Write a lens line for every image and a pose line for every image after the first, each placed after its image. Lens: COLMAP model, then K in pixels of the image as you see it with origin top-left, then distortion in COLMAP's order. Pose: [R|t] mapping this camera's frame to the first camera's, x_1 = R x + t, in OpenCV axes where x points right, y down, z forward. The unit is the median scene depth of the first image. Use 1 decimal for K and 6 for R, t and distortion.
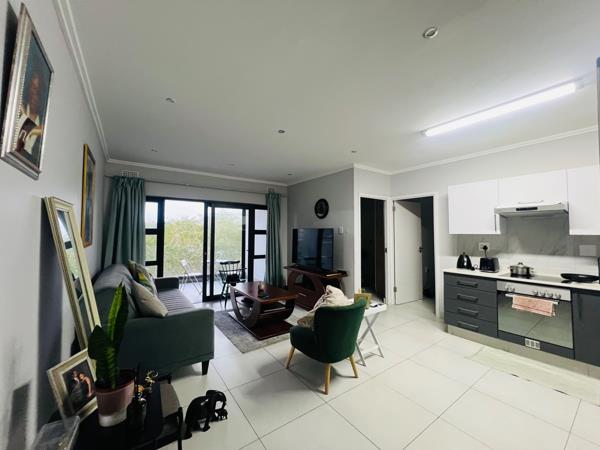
lens RADIAL K [[240.6, 0, 298.3], [0, 240.6, 223.6], [0, 0, 1]] dist [-0.000917, -0.000241]
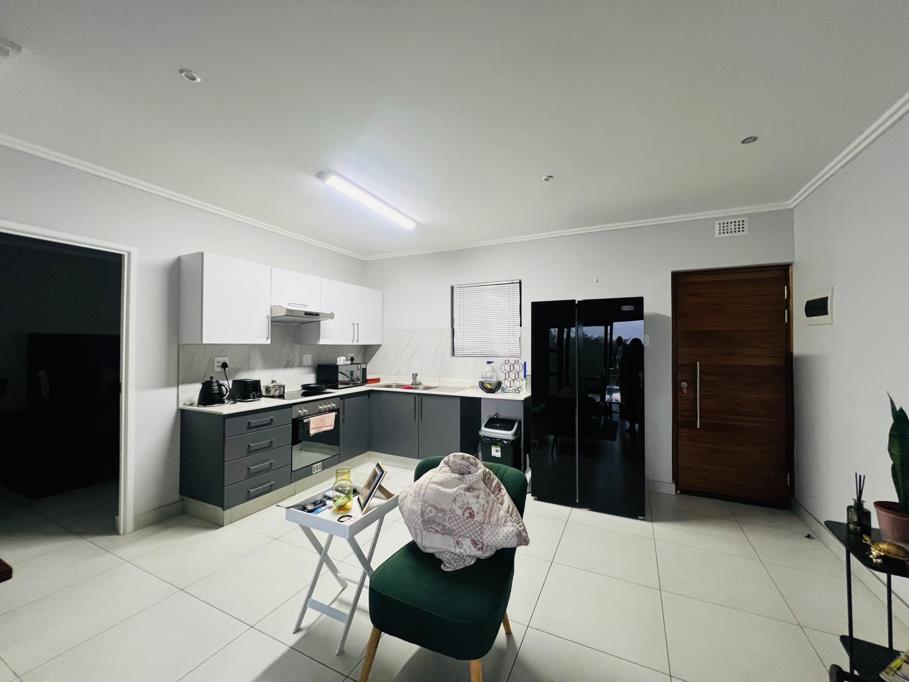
lens RADIAL K [[364.6, 0, 452.8], [0, 364.6, 340.1], [0, 0, 1]] dist [-0.000917, -0.000241]
pose [[-0.480307, 0.007048, 0.877072, -0.382641], [-0.038023, 0.998860, -0.028849, 0.044078], [-0.876276, -0.047206, -0.479492, 1.055510]]
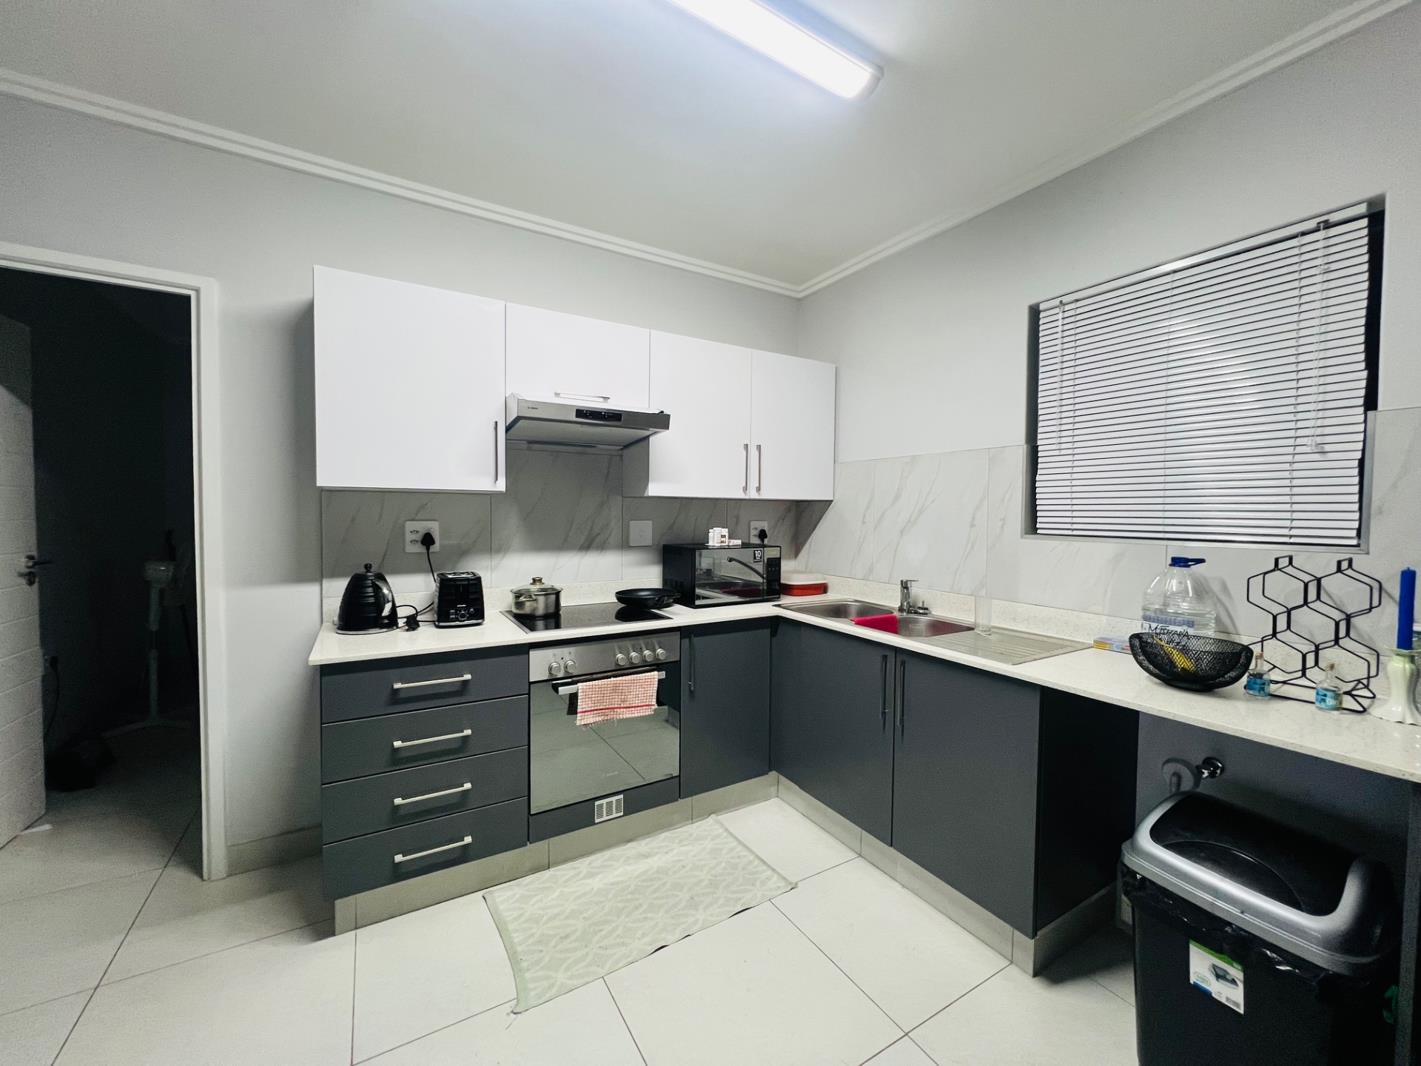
lens RADIAL K [[569.9, 0, 708.1], [0, 569.9, 529.2], [0, 0, 1]] dist [-0.000917, -0.000241]
pose [[0.077107, -0.034379, 0.996430, 0.155583], [-0.047635, 0.998137, 0.038124, 0.052411], [-0.995884, -0.050405, 0.075325, 0.702383]]
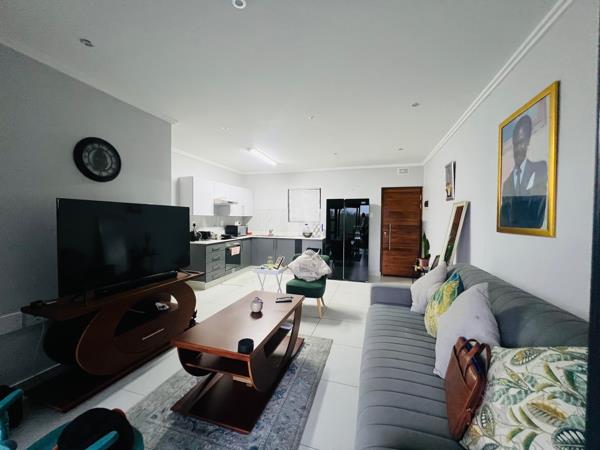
lens RADIAL K [[240.6, 0, 298.8], [0, 240.6, 225.6], [0, 0, 1]] dist [-0.000917, -0.000241]
pose [[-0.604967, -0.034936, 0.795484, -0.811318], [-0.040387, 0.999097, 0.013164, 0.067774], [-0.795226, -0.024163, -0.605832, 1.541440]]
